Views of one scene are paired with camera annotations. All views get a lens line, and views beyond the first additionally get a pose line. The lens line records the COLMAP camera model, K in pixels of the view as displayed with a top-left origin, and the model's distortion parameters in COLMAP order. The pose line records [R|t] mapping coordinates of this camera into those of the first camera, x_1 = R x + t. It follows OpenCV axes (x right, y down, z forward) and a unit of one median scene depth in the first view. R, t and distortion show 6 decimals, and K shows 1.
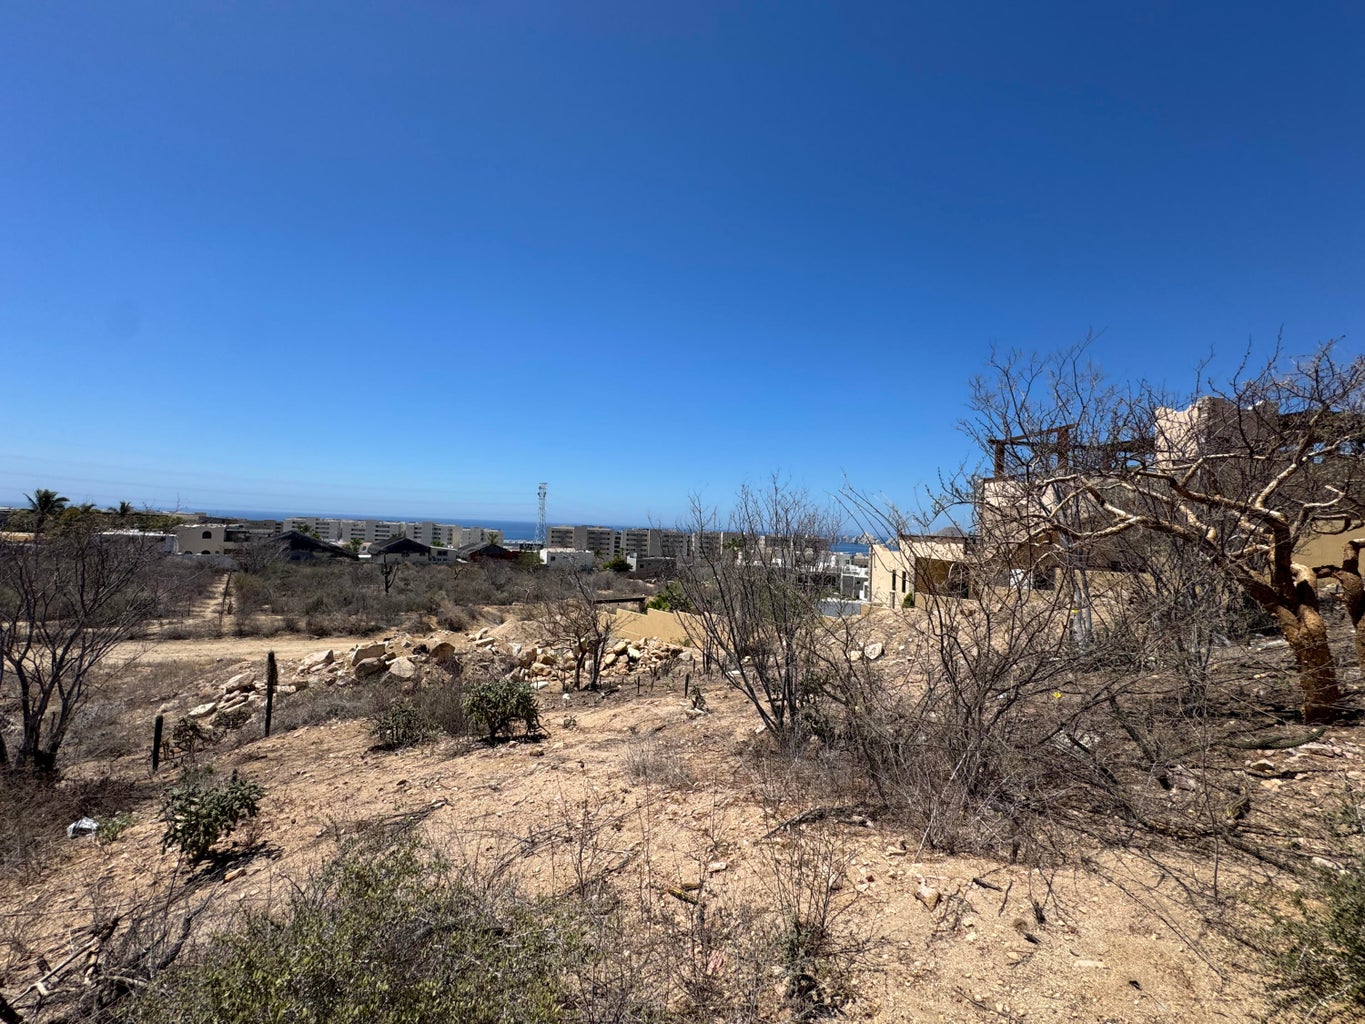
lens RADIAL K [[544.8, 0, 681.7], [0, 544.8, 509.9], [0, 0, 1]] dist [-0.002317, 0.000497]
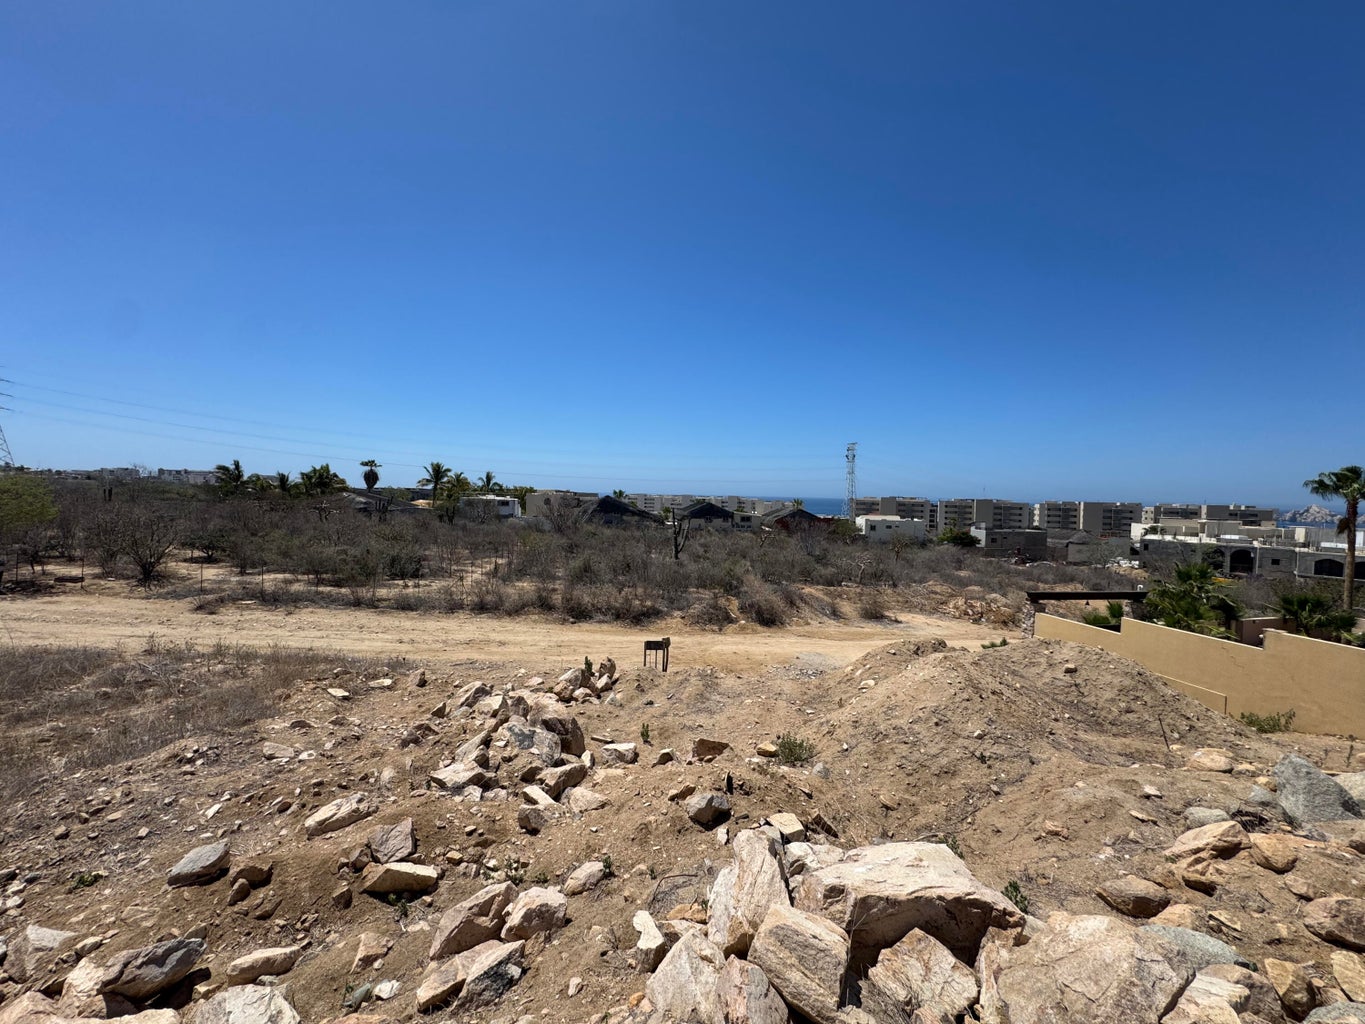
lens RADIAL K [[544.8, 0, 681.7], [0, 544.8, 509.9], [0, 0, 1]] dist [-0.002317, 0.000497]
pose [[0.861352, -0.005009, -0.507984, -0.957829], [0.027362, 0.998957, 0.036545, 0.348698], [0.507272, -0.045378, 0.860591, 2.220793]]
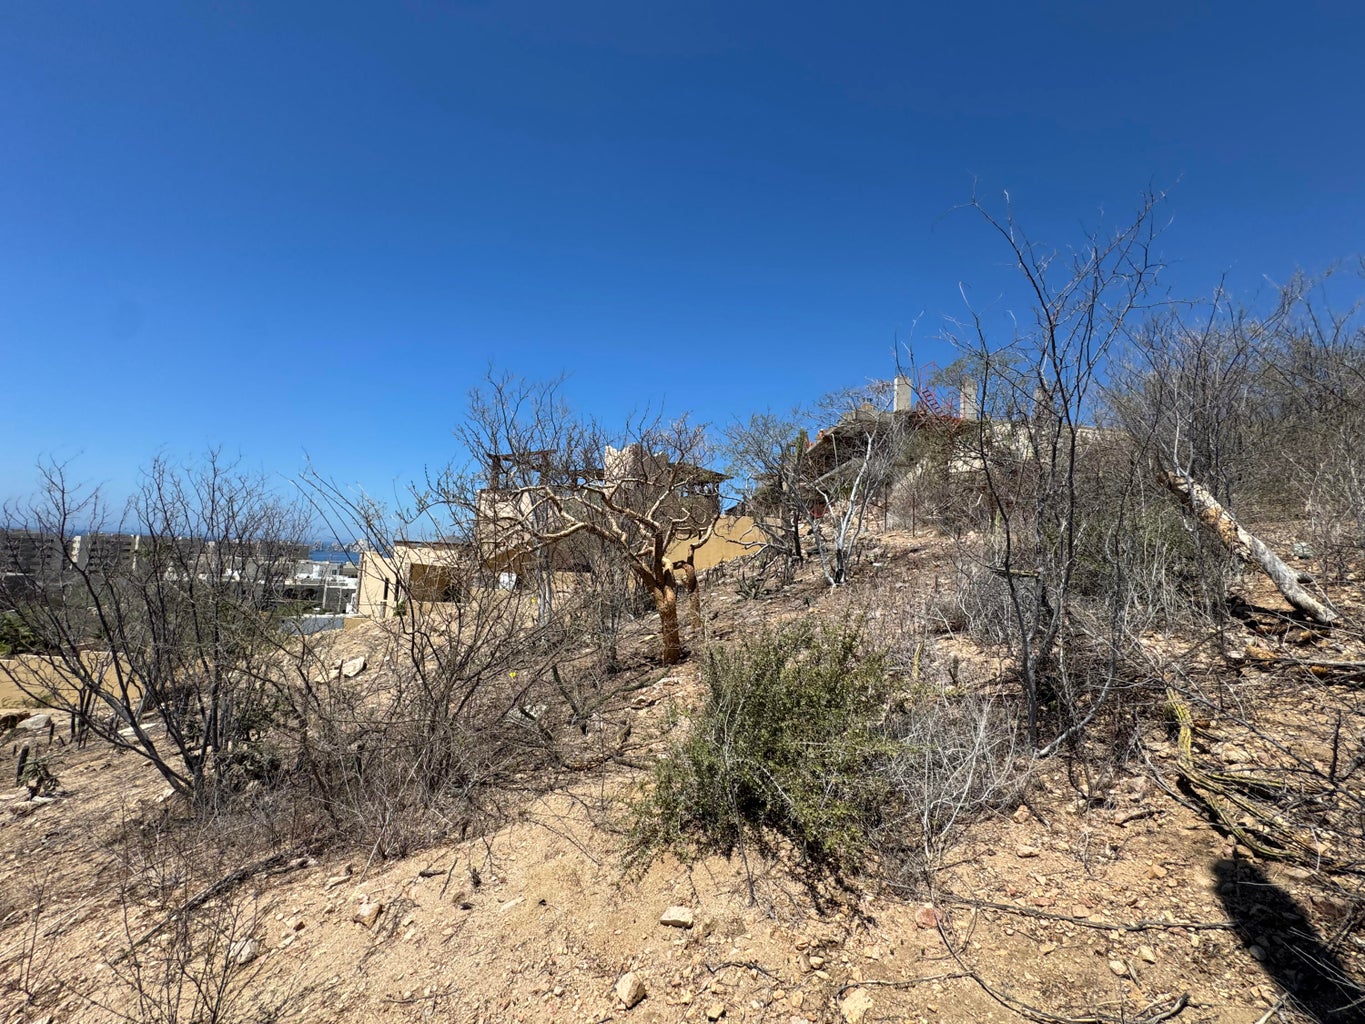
lens RADIAL K [[544.8, 0, 681.7], [0, 544.8, 509.9], [0, 0, 1]] dist [-0.002317, 0.000497]
pose [[0.653392, 0.058443, 0.754760, 0.021522], [-0.047198, 0.998221, -0.036436, 0.011199], [-0.755547, -0.011816, 0.654988, -0.000159]]
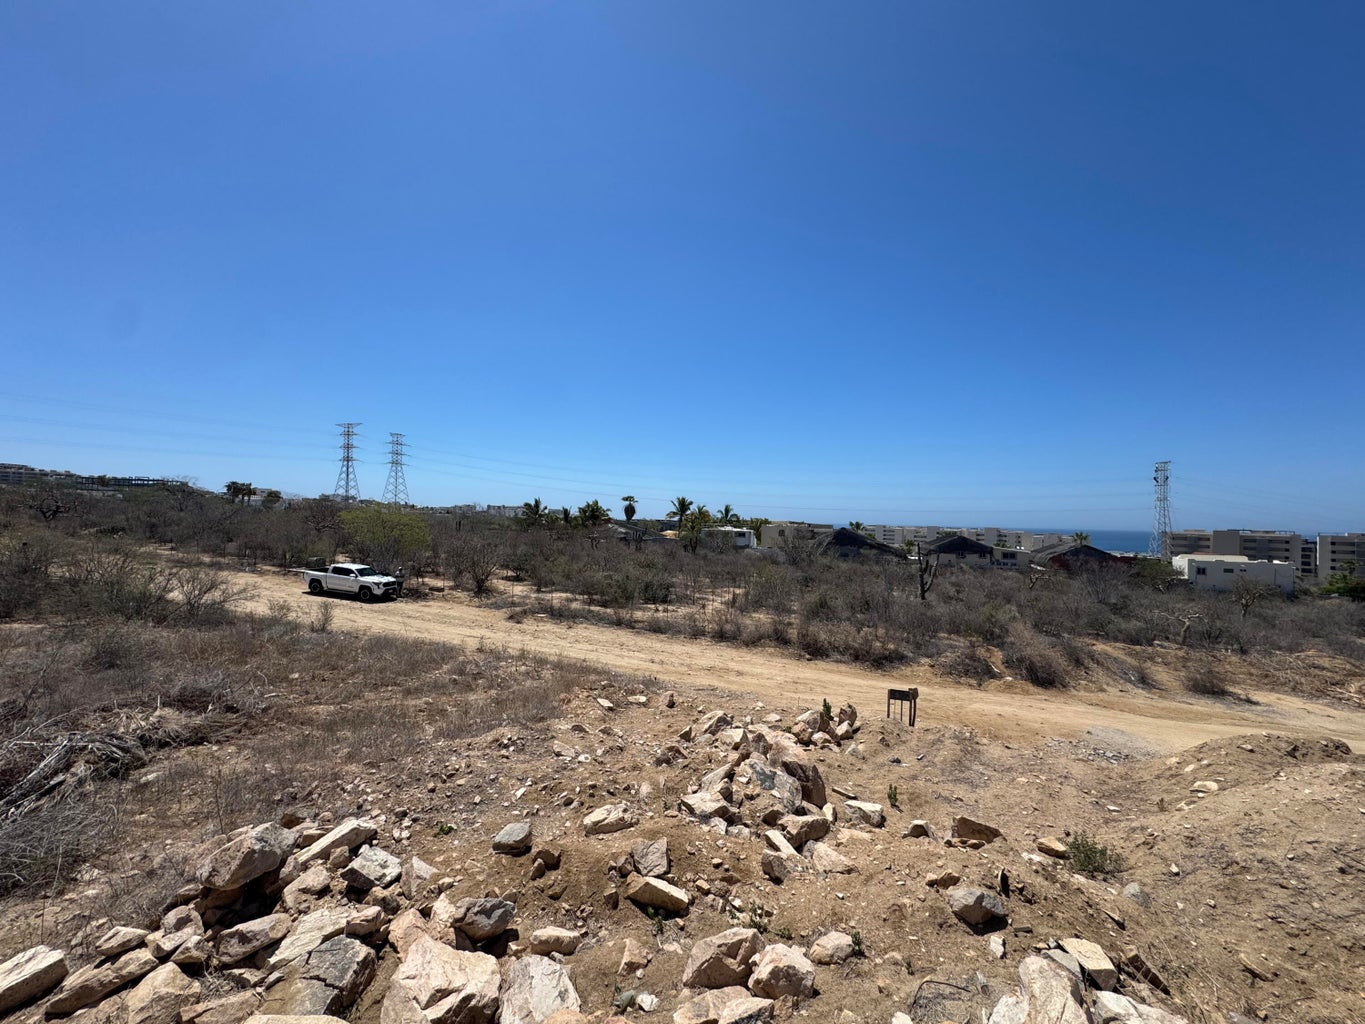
lens RADIAL K [[544.8, 0, 681.7], [0, 544.8, 509.9], [0, 0, 1]] dist [-0.002317, 0.000497]
pose [[0.577670, -0.040667, -0.815257, -0.966139], [0.025723, 0.999169, -0.031614, 0.331248], [0.815865, -0.002709, 0.578236, 2.210830]]
